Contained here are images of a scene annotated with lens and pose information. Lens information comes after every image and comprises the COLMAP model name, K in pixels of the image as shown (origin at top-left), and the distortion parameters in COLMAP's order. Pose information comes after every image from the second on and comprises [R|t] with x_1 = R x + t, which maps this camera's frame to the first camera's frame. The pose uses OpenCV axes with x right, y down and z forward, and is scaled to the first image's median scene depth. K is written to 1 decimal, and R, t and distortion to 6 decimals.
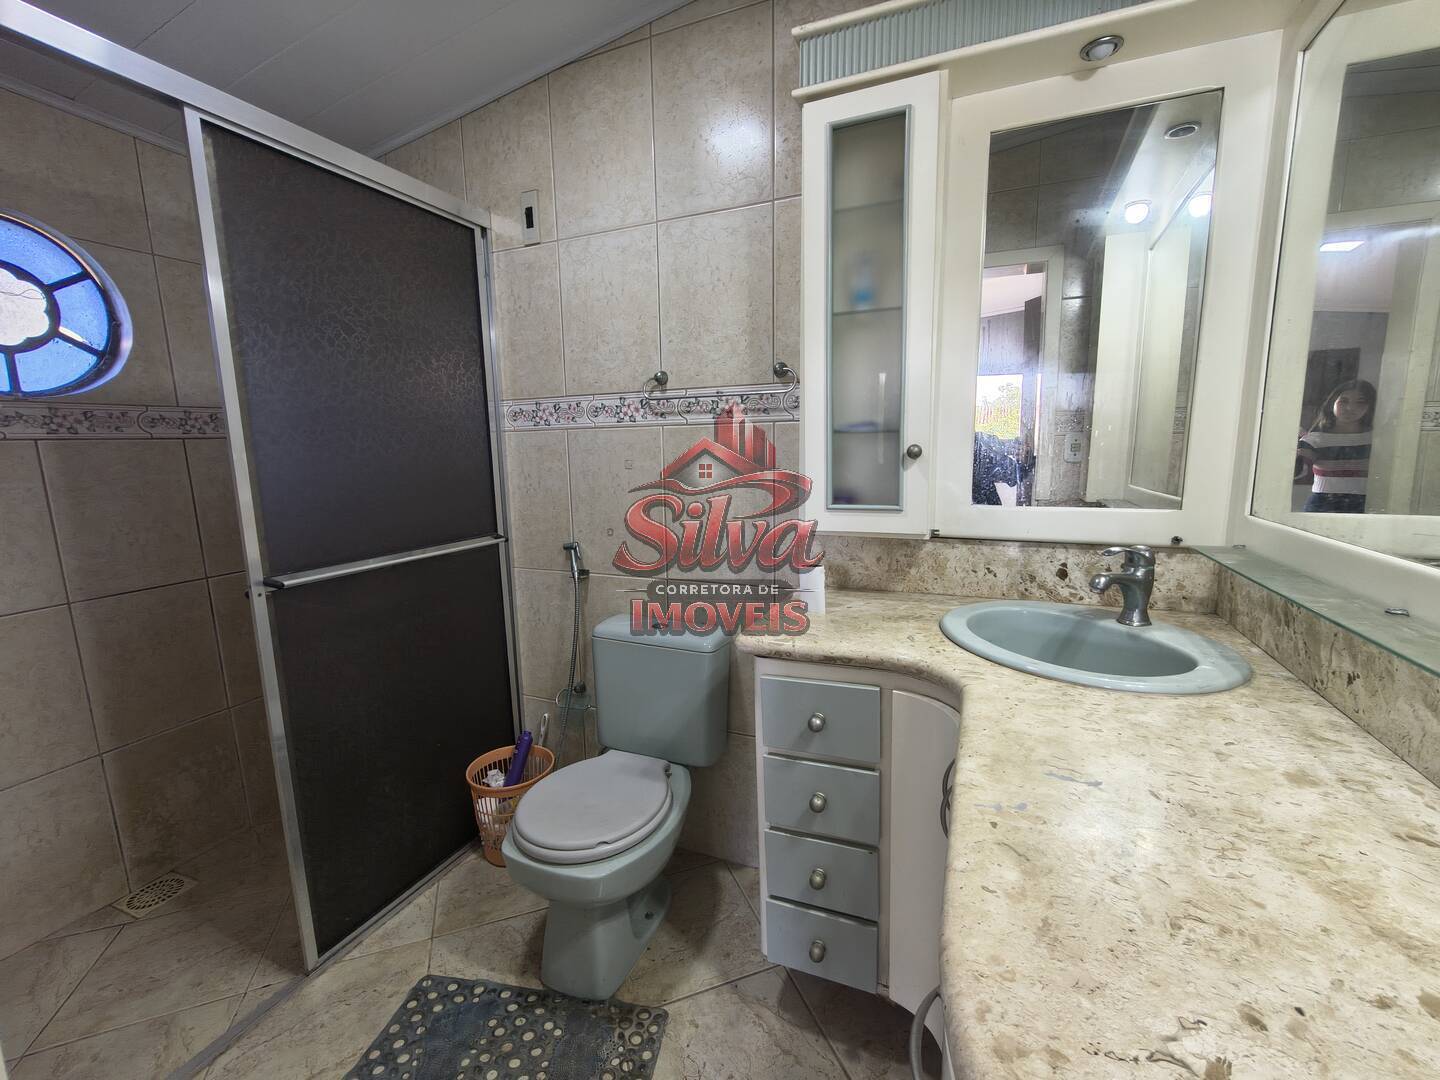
lens RADIAL K [[618.4, 0, 722.4], [0, 618.4, 541.9], [0, 0, 1]] dist [0.000629, -0.001479]
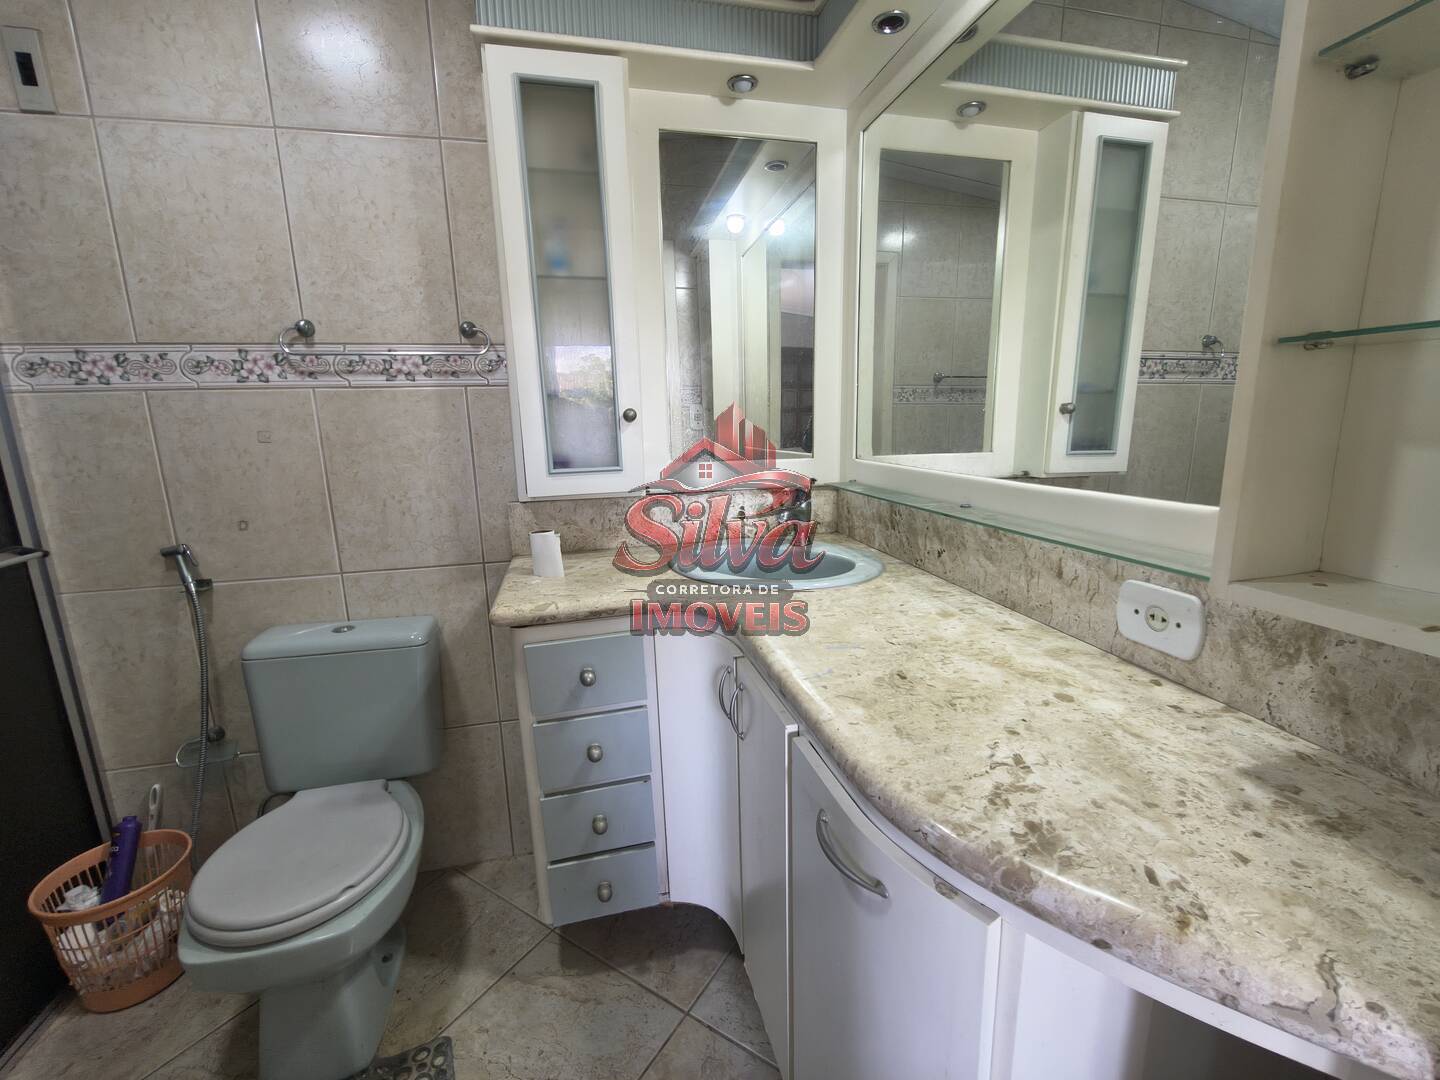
lens RADIAL K [[618.4, 0, 719.4], [0, 618.4, 544.1], [0, 0, 1]] dist [0.000629, -0.001479]
pose [[0.801295, -0.121888, 0.585722, -0.196227], [0.099928, 0.992541, 0.069840, 0.016109], [-0.589865, 0.002567, 0.807497, 0.026644]]
